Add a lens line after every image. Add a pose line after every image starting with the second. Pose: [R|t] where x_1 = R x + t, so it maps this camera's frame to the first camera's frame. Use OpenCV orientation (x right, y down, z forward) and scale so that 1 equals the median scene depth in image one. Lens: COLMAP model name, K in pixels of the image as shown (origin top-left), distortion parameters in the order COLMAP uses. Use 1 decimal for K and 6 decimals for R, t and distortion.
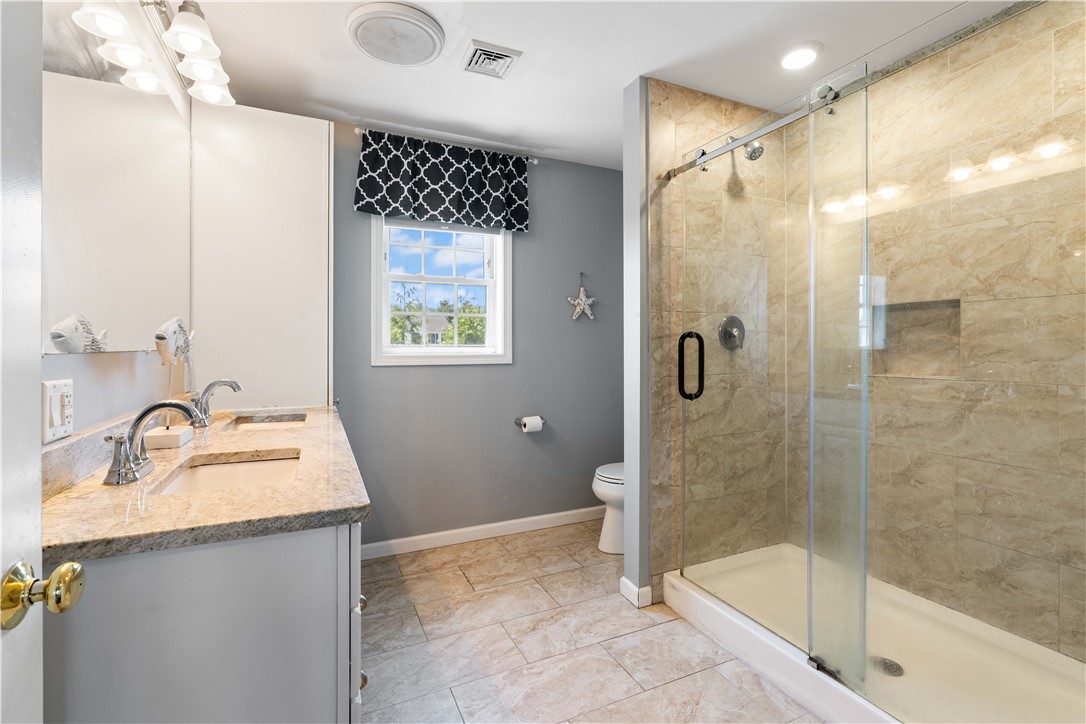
lens RADIAL K [[487.3, 0, 540.9], [0, 487.3, 350.1], [0, 0, 1]] dist [0.000145, 0.000043]
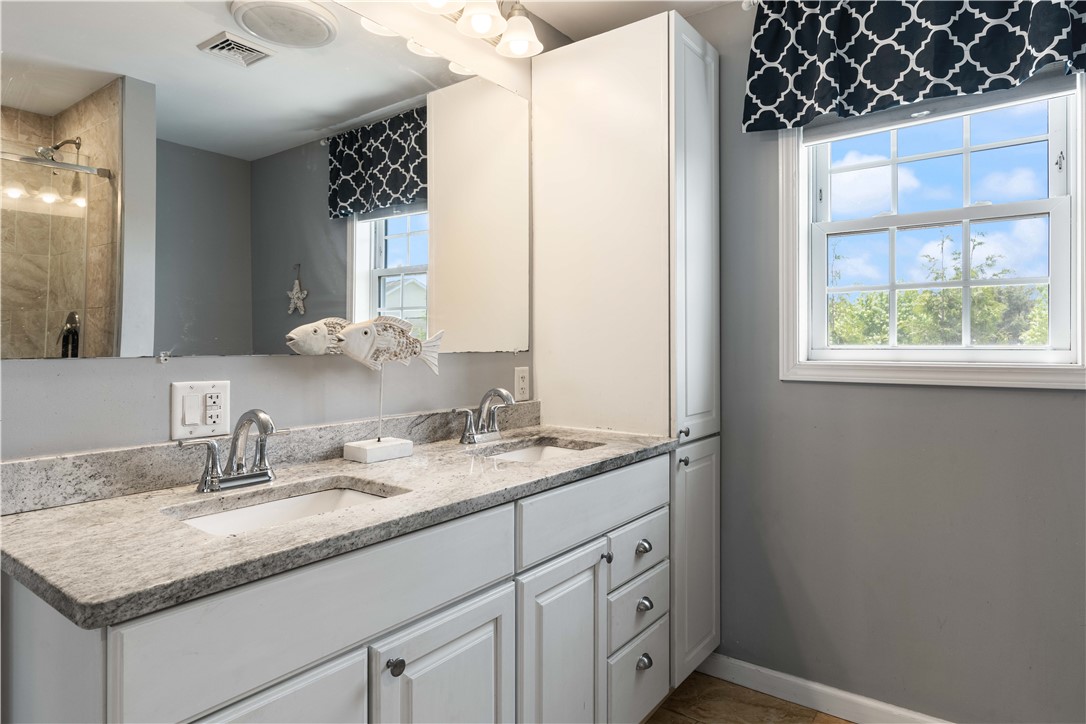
lens RADIAL K [[638.6, 0, 541.8], [0, 638.6, 343.6], [0, 0, 1]] dist [-0.000555, 0.000016]
pose [[0.469610, 0.001765, -0.882872, 0.220146], [-0.008178, 0.999964, -0.002350, -0.009262], [0.882836, 0.008324, 0.469608, 0.373351]]
